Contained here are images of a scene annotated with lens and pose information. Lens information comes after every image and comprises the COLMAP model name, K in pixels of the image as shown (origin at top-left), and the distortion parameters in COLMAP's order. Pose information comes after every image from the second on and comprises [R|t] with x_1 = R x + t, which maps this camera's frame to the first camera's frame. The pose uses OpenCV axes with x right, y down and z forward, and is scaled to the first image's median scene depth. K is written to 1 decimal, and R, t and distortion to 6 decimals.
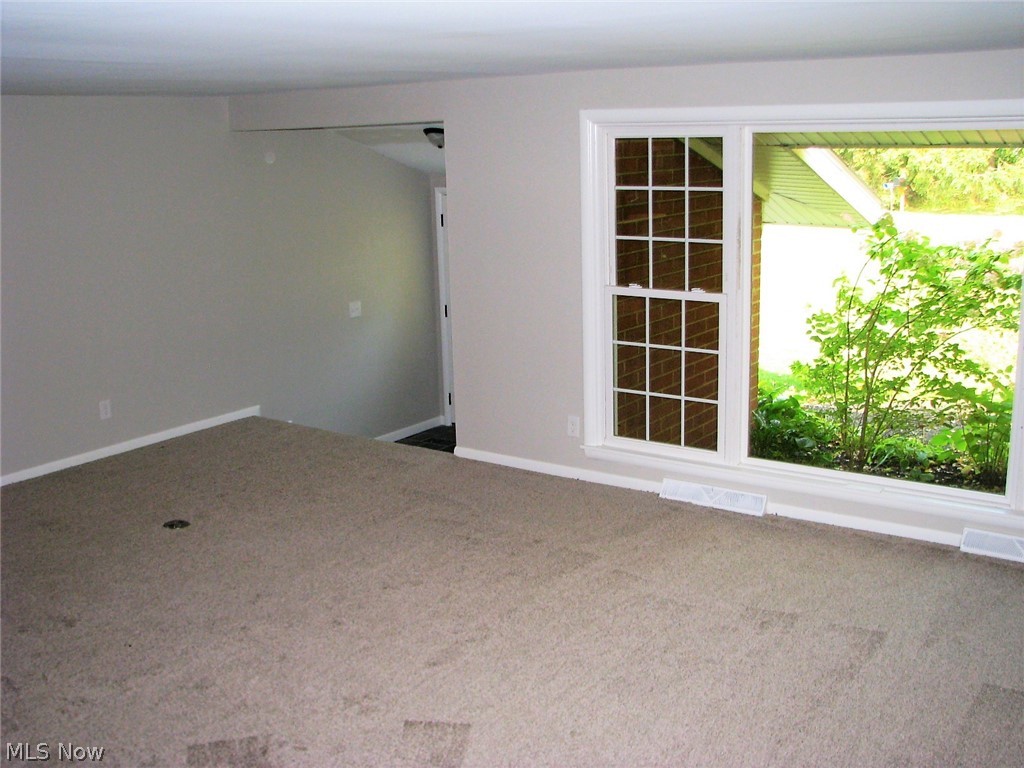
lens RADIAL K [[1098.5, 0, 514.1], [0, 1098.5, 380.0], [0, 0, 1]] dist [-0.205499, 0.267110]
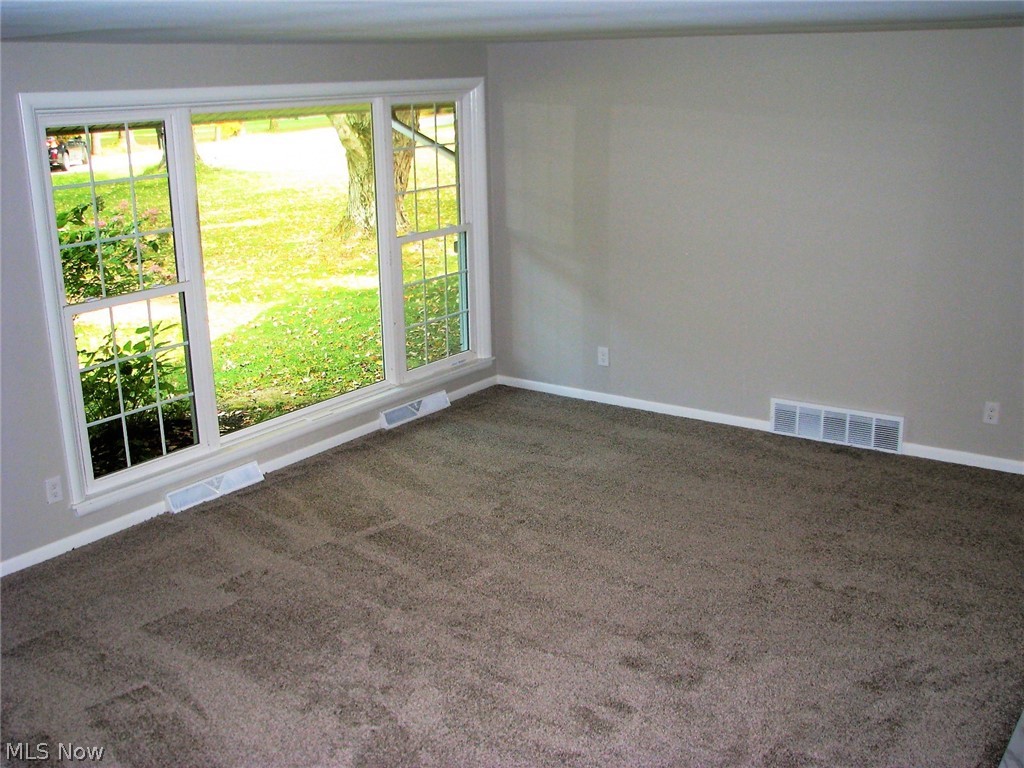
lens RADIAL K [[1098.5, 0, 514.1], [0, 1098.5, 380.0], [0, 0, 1]] dist [-0.205499, 0.267110]
pose [[0.025010, -0.206058, 0.978220, -0.740601], [0.300351, 0.934866, 0.189247, -0.085976], [-0.953501, 0.289076, 0.085271, 0.629060]]
